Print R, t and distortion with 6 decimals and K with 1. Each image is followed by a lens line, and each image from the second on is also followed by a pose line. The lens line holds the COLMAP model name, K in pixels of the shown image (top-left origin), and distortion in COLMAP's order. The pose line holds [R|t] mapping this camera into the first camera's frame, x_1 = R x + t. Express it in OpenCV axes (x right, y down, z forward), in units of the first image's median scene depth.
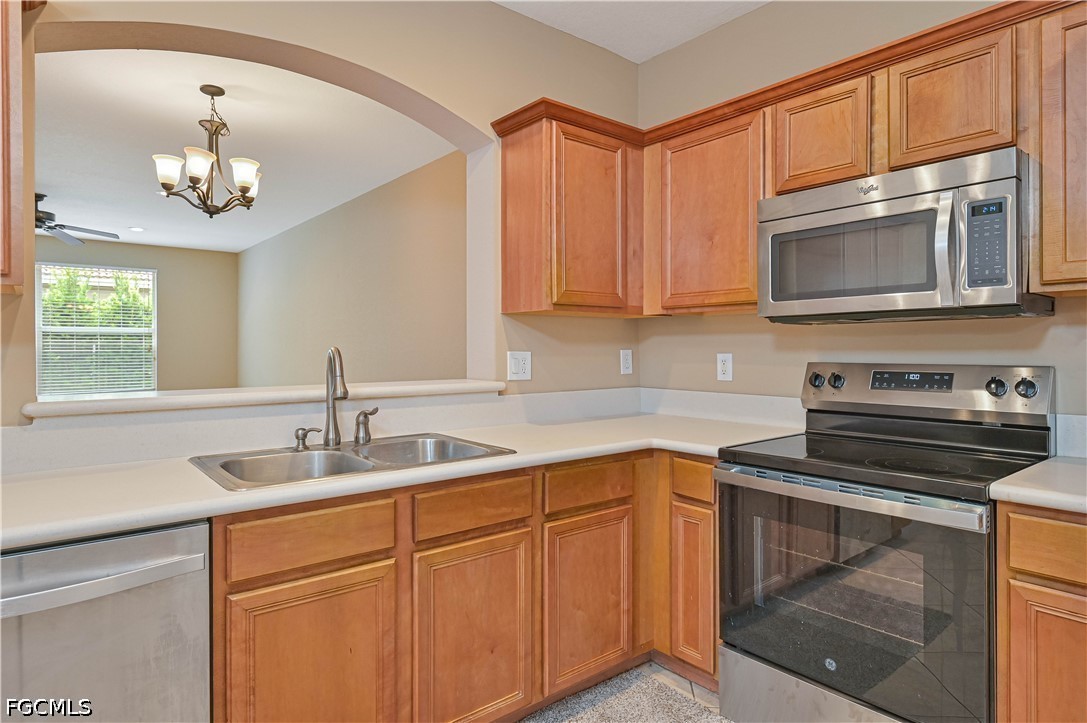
lens RADIAL K [[625.1, 0, 546.7], [0, 625.1, 348.5], [0, 0, 1]] dist [-0.002426, -0.000584]
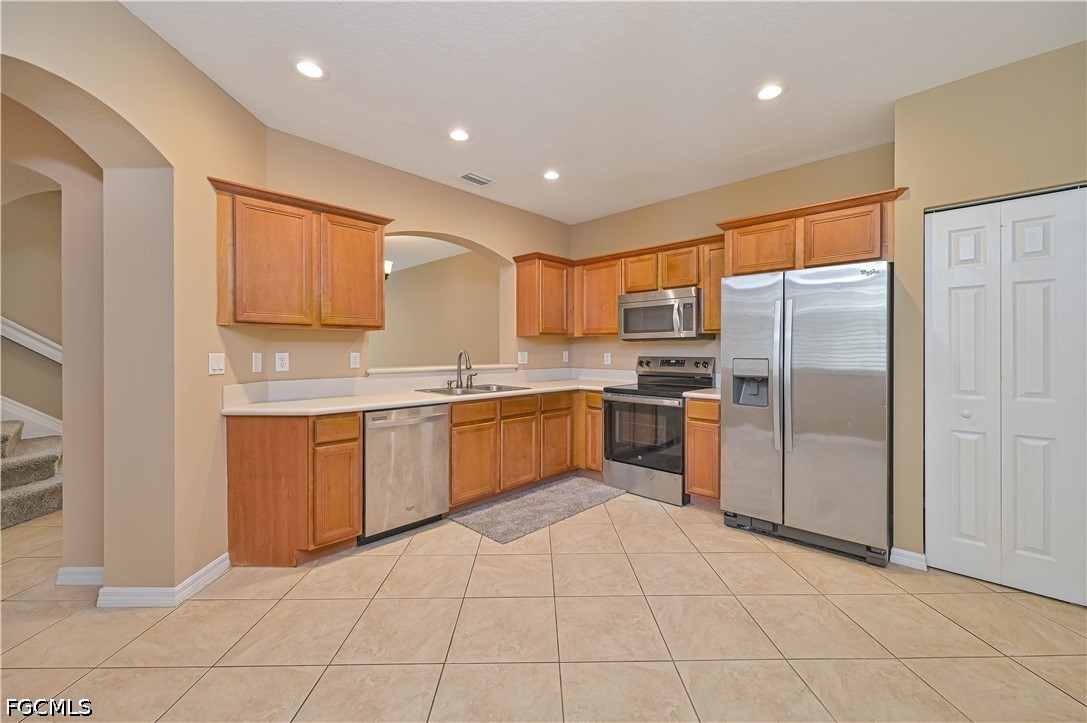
lens RADIAL K [[437.3, 0, 546.9], [0, 437.3, 351.6], [0, 0, 1]] dist [0.000645, 0.000077]
pose [[0.992596, 0.002560, 0.121435, -0.193520], [-0.002722, 0.999996, 0.001174, 0.001840], [-0.121431, -0.001496, 0.992599, -0.823767]]
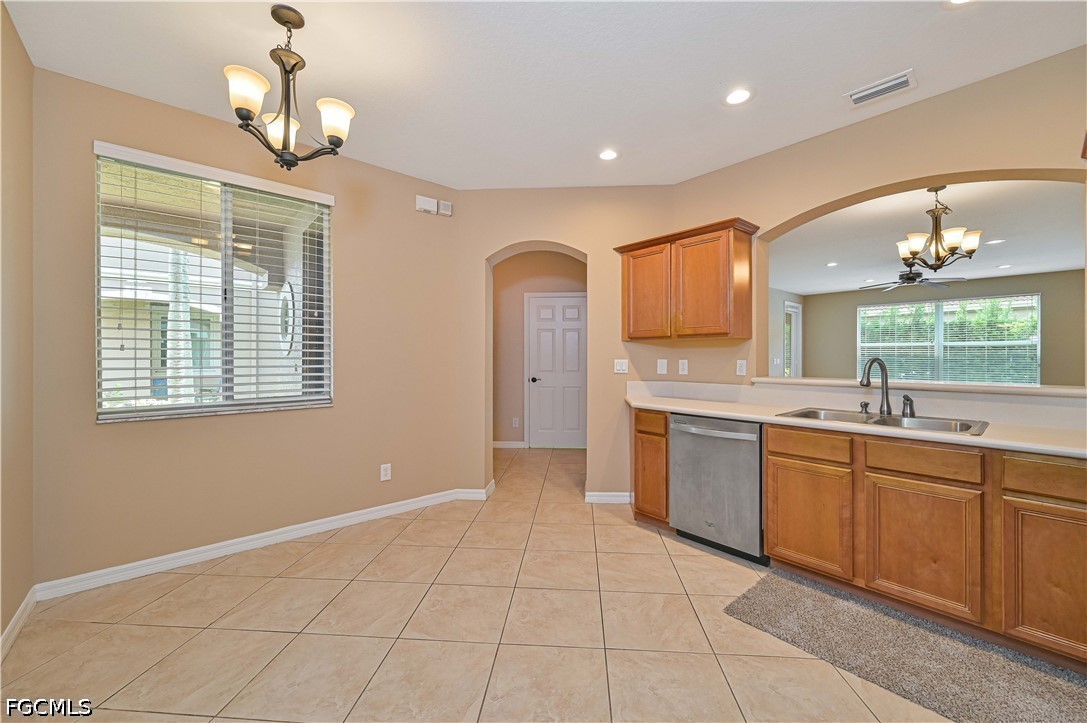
lens RADIAL K [[434.0, 0, 544.3], [0, 434.0, 356.3], [0, 0, 1]] dist [0.000459, -0.000068]
pose [[0.016554, 0.002232, -0.999860, 0.795061], [-0.001812, 0.999996, 0.002203, -0.005371], [0.999861, 0.001776, 0.016558, 0.041240]]
